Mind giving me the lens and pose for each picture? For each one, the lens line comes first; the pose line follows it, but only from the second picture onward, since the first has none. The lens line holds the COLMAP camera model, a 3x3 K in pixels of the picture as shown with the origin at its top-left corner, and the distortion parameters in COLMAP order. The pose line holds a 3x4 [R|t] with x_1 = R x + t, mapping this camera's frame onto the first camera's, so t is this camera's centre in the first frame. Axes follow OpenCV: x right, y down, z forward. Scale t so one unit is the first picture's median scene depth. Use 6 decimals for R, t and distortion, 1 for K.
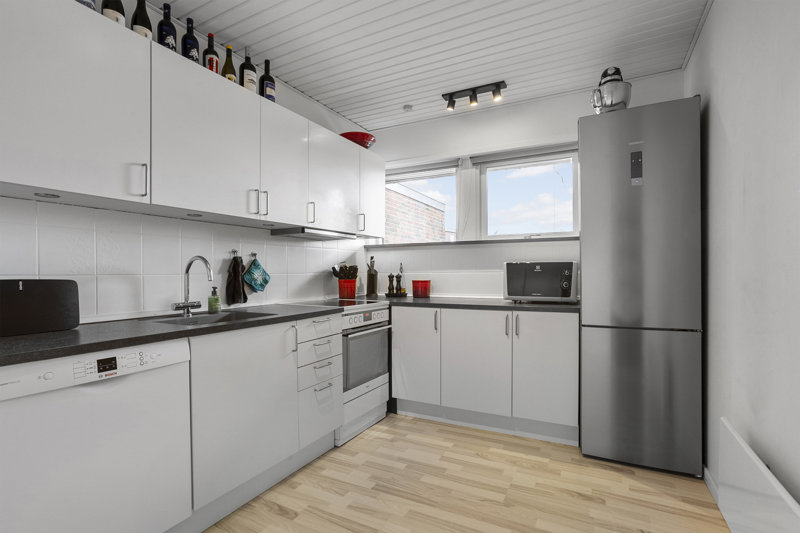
lens RADIAL K [[389.2, 0, 400.0], [0, 389.2, 266.5], [0, 0, 1]] dist [-0.054596, 0.034999]
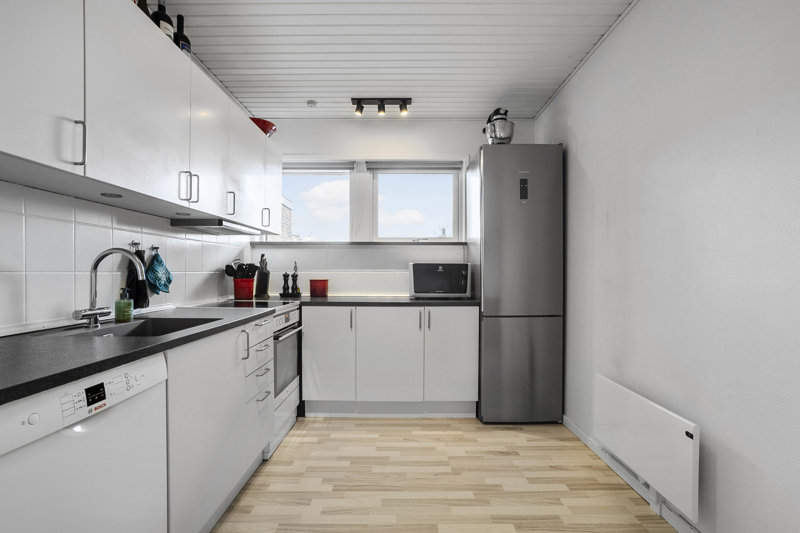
lens RADIAL K [[389.2, 0, 400.0], [0, 389.2, 266.5], [0, 0, 1]] dist [-0.054596, 0.034999]
pose [[0.884137, 0.013922, 0.467020, -0.302807], [-0.014391, 0.999893, -0.002563, 0.002685], [-0.467006, -0.004455, 0.884243, 0.040223]]
